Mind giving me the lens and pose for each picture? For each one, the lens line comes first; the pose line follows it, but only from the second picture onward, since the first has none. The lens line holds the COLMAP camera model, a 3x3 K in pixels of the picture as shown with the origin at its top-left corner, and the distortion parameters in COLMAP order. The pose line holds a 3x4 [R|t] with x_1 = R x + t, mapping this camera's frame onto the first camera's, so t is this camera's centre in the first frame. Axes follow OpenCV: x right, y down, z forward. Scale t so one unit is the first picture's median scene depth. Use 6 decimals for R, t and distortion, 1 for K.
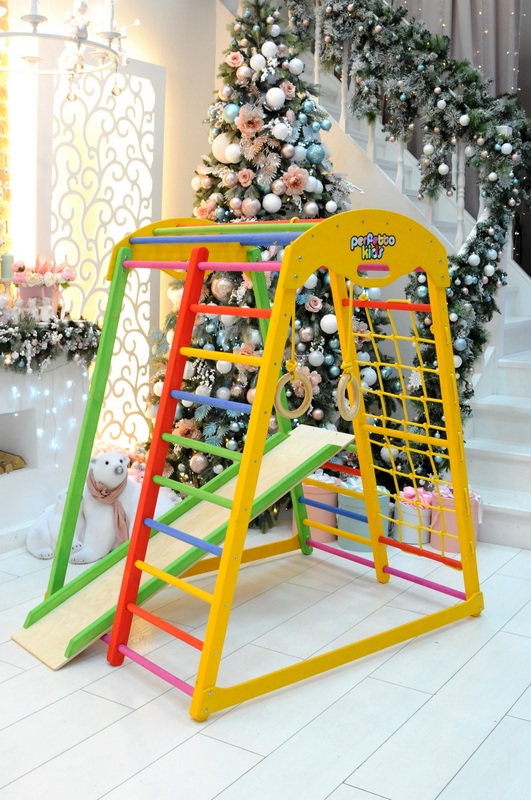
lens RADIAL K [[932.7, 0, 265.5], [0, 932.7, 400.0], [0, 0, 1]] dist [-0.069506, -0.010980]
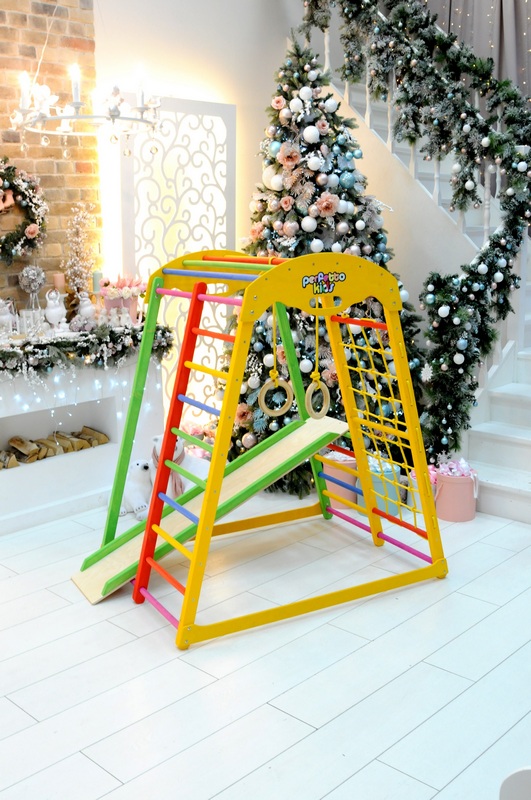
lens RADIAL K [[847.7, 0, 265.5], [0, 847.7, 400.0], [0, 0, 1]] dist [-0.068675, -0.004006]
pose [[0.982173, 0.009520, -0.187737, 0.156092], [-0.000106, 0.998744, 0.050095, -0.040401], [0.187978, -0.049182, 0.980941, -0.082828]]
